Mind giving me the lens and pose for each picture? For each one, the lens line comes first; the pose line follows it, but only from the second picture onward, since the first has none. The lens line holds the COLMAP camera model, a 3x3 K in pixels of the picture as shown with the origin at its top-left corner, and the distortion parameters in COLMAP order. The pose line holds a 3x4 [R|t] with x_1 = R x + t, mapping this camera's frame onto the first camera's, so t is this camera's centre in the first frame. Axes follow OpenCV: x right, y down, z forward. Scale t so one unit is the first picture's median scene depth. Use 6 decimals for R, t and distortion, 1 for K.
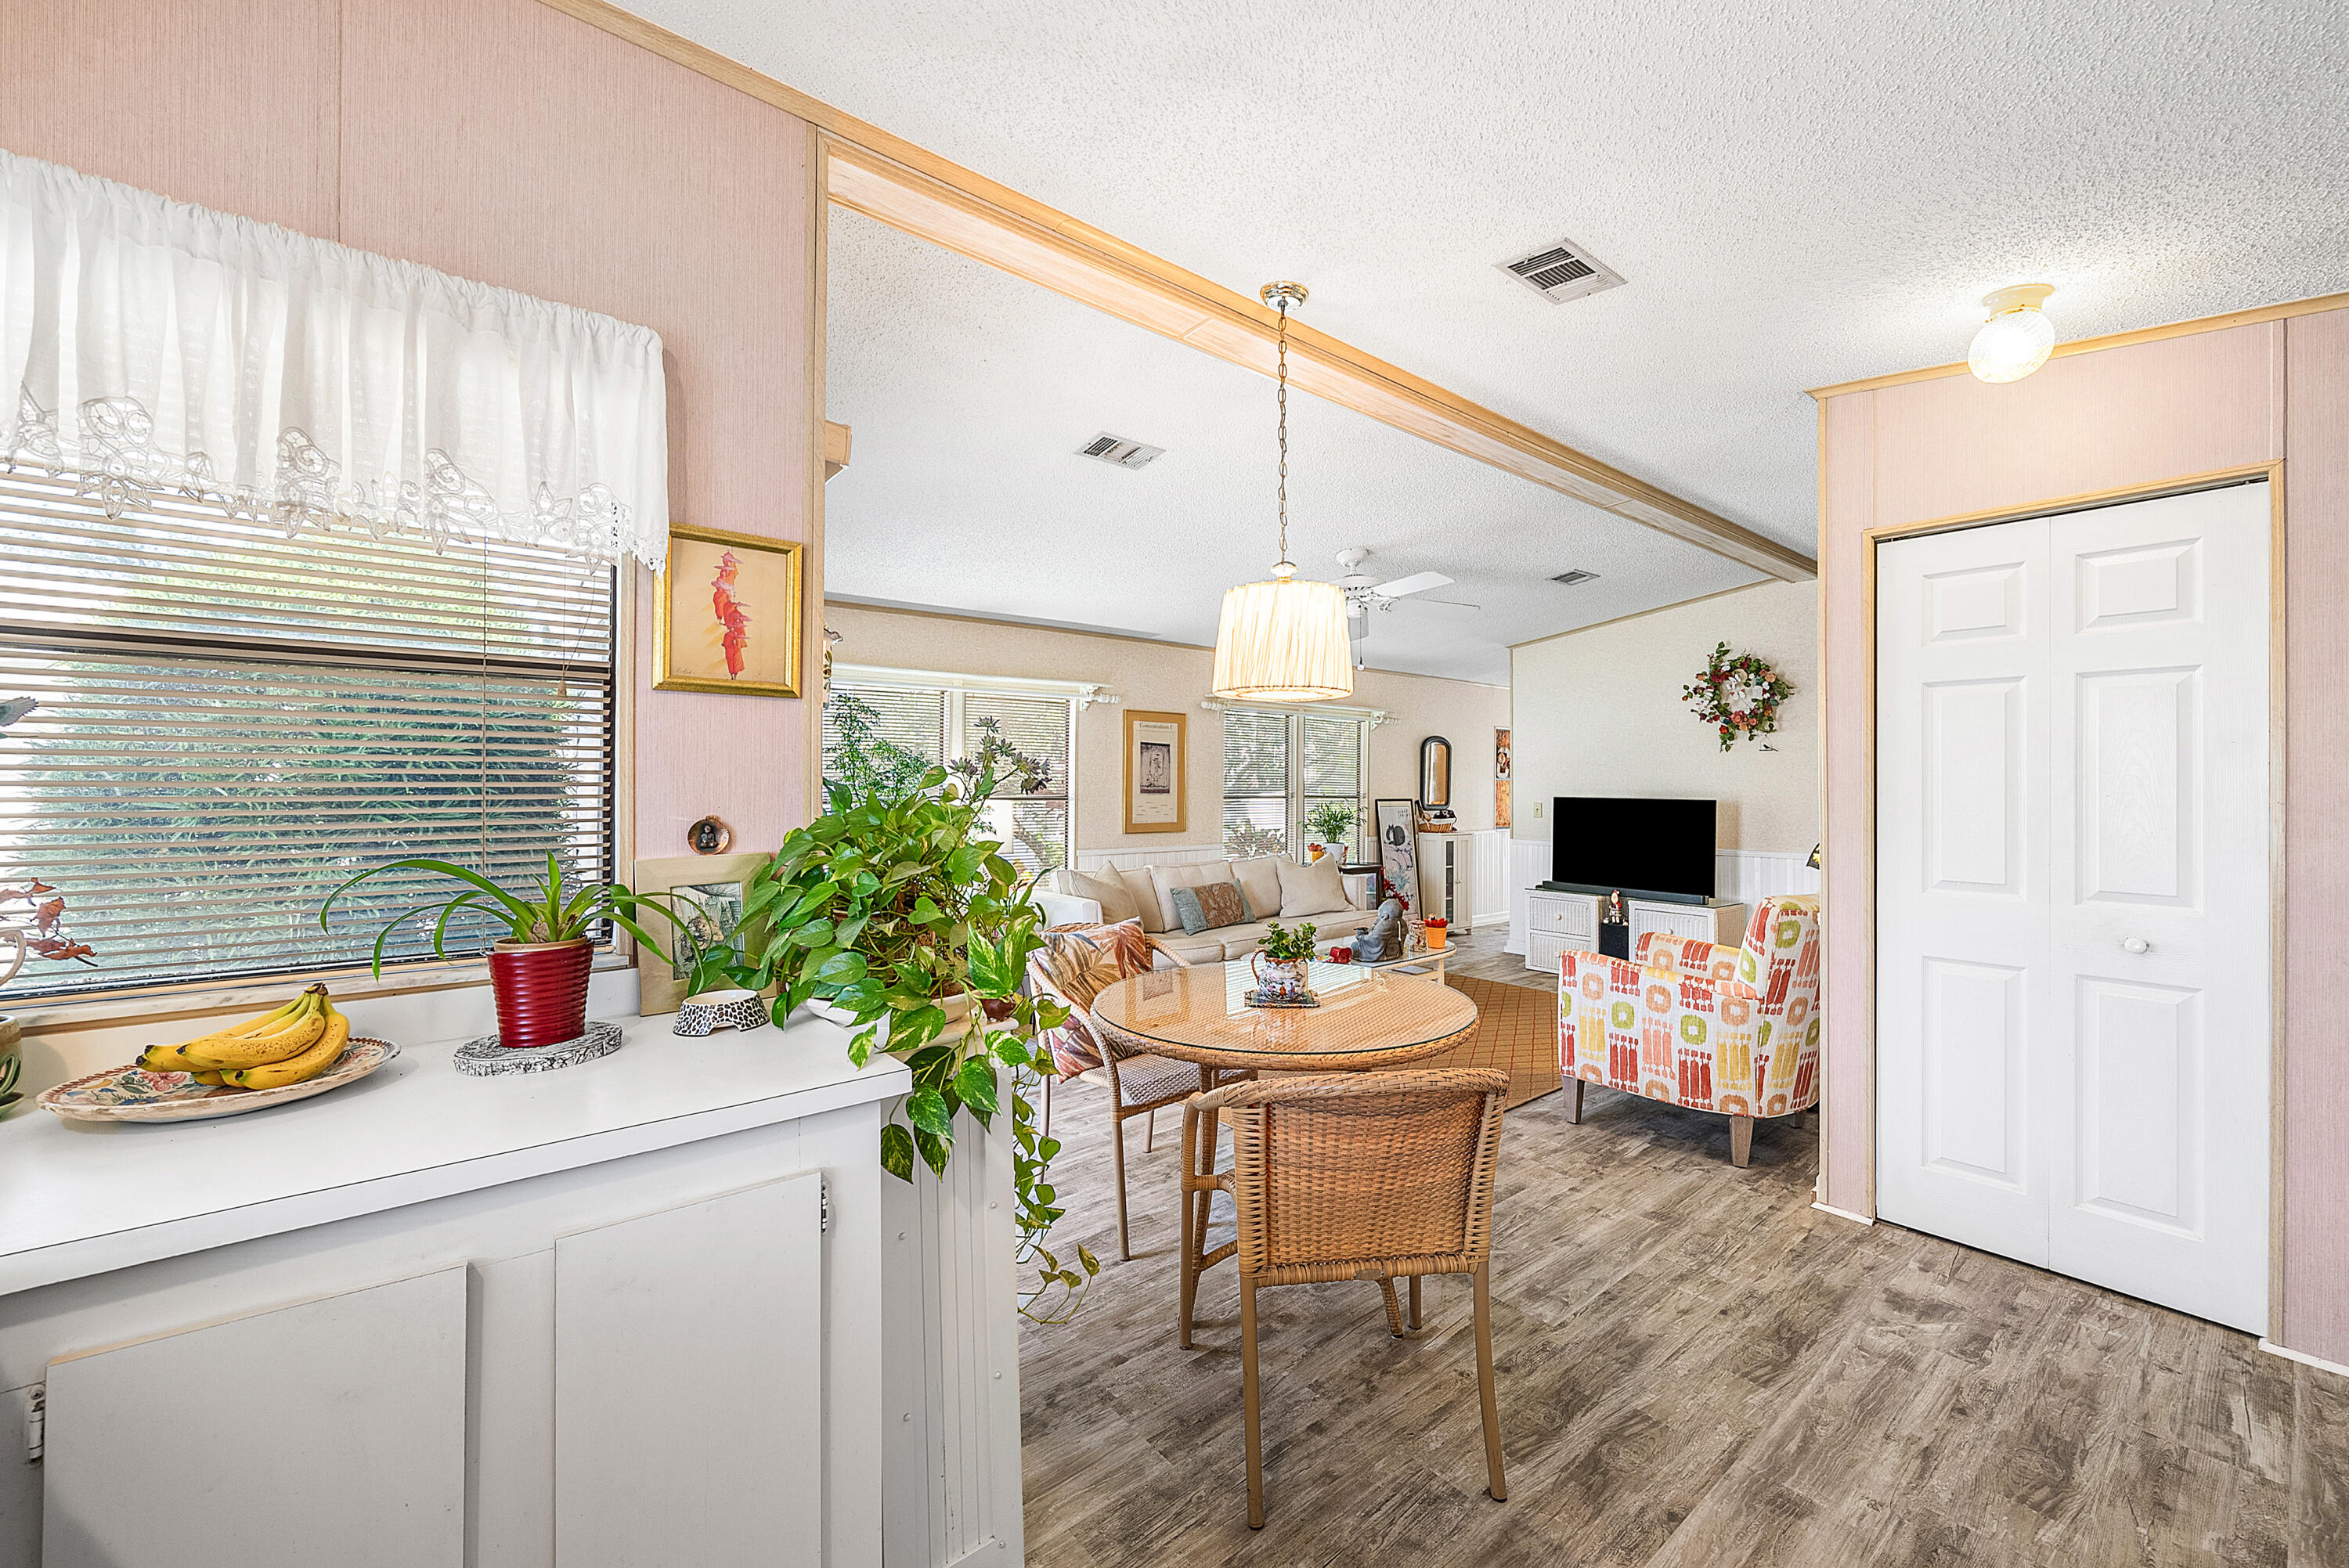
lens RADIAL K [[917.5, 0, 1169.8], [0, 917.5, 779.0], [0, 0, 1]] dist [-0.004429, 0.001804]
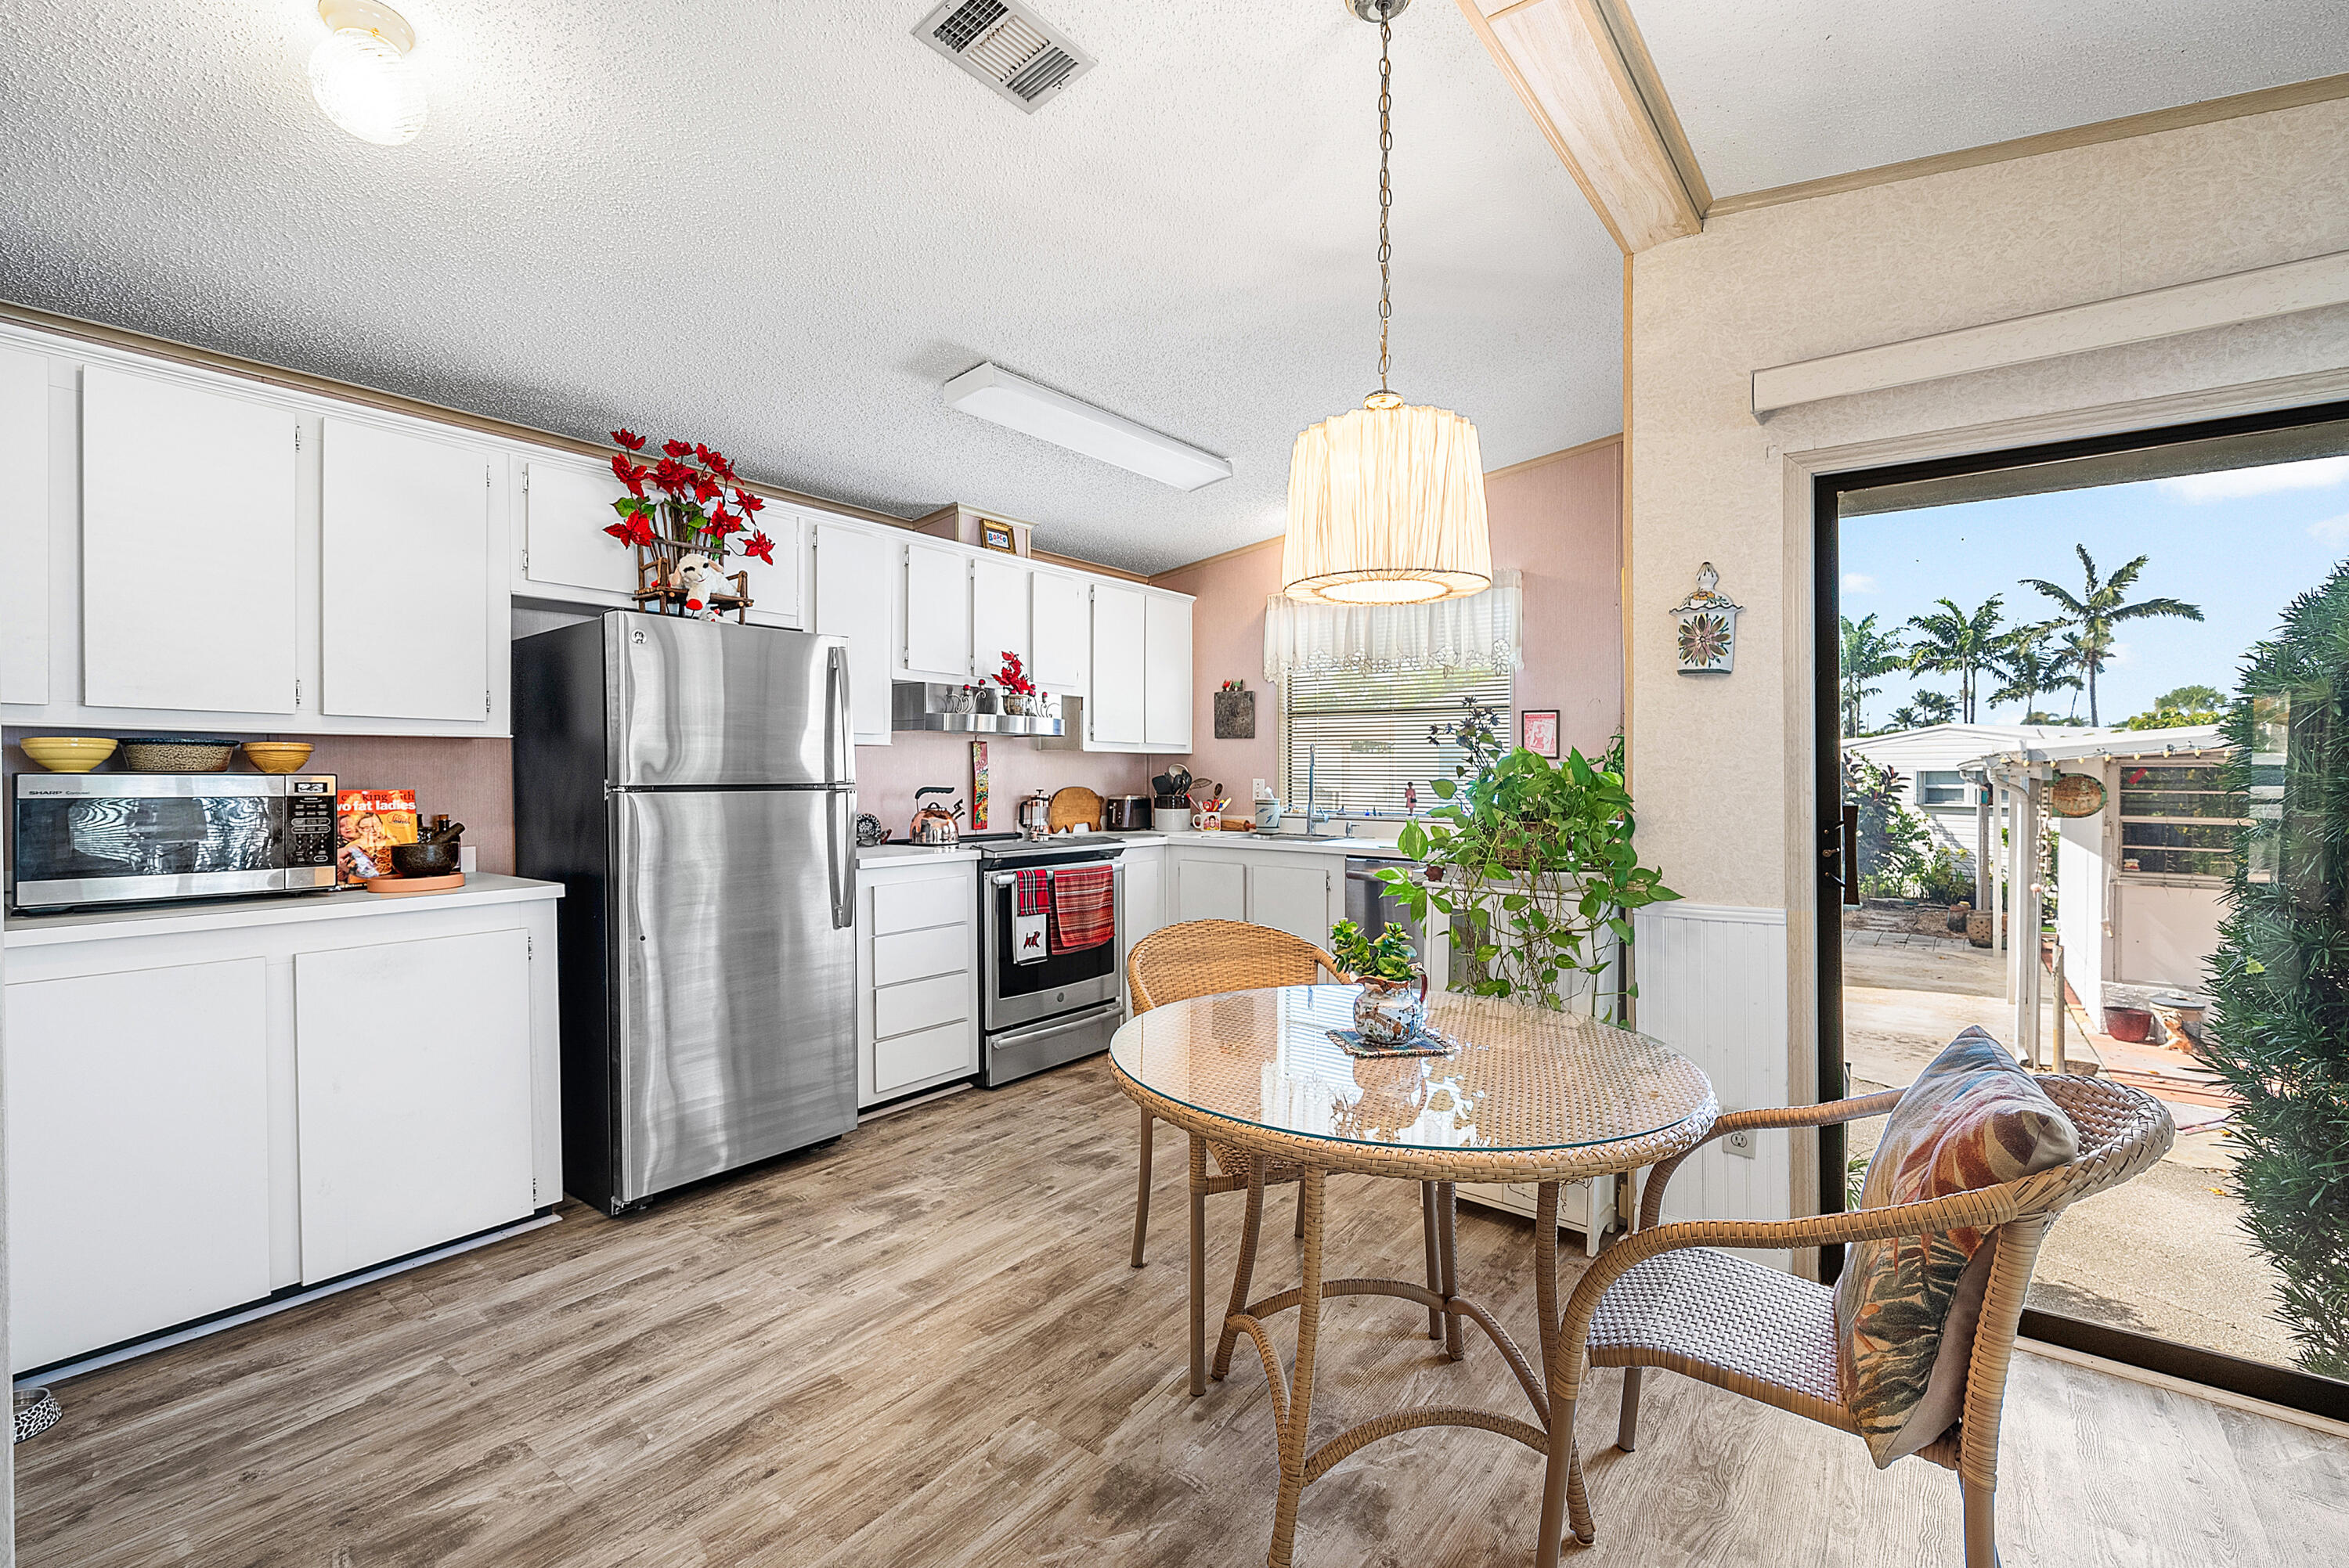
lens RADIAL K [[1007.2, 0, 1184.2], [0, 1007.2, 784.5], [0, 0, 1]] dist [0.003315, 0.001318]
pose [[-0.968677, -0.001402, -0.248319, 0.515626], [-0.003512, 0.999961, 0.008053, 0.052232], [0.248298, 0.008673, -0.968645, 1.909619]]
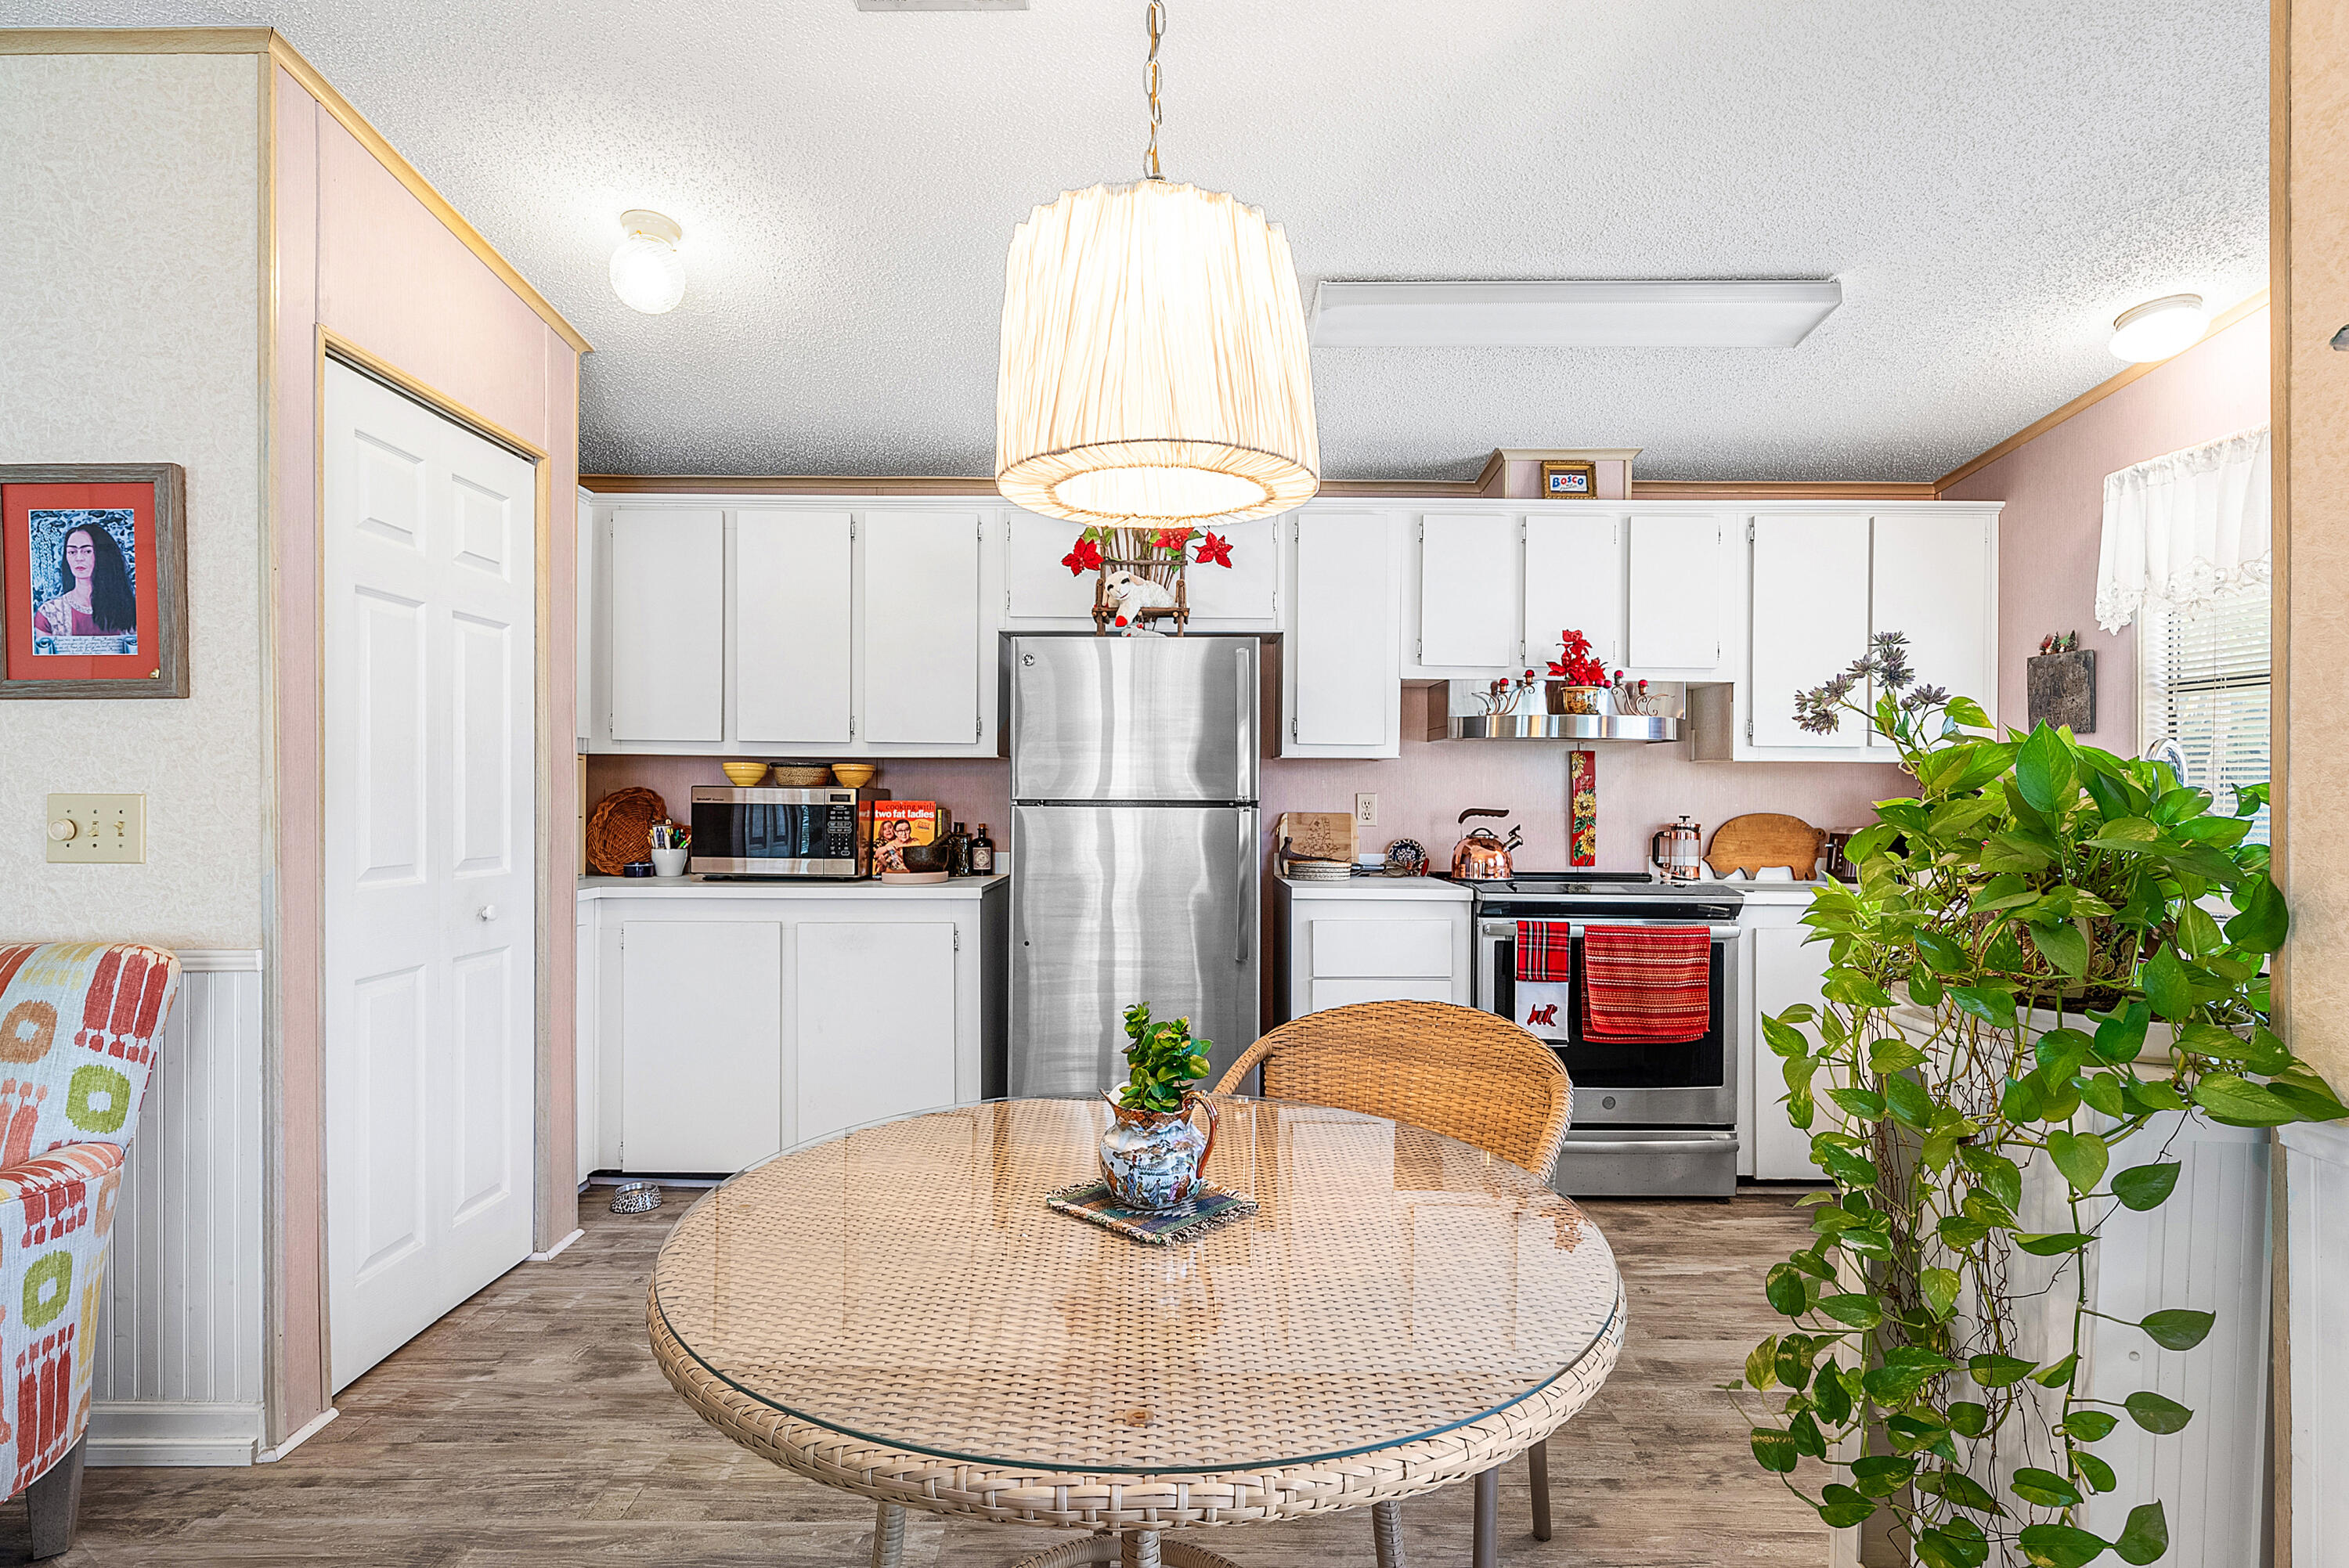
lens RADIAL K [[1165.3, 0, 1180.2], [0, 1165.3, 797.8], [0, 0, 1]] dist [0.003403, -0.002766]
pose [[-0.787997, -0.010119, 0.615596, -0.249512], [-0.010670, 0.999939, 0.002779, 0.057379], [-0.615587, -0.004379, -0.788057, 1.614783]]
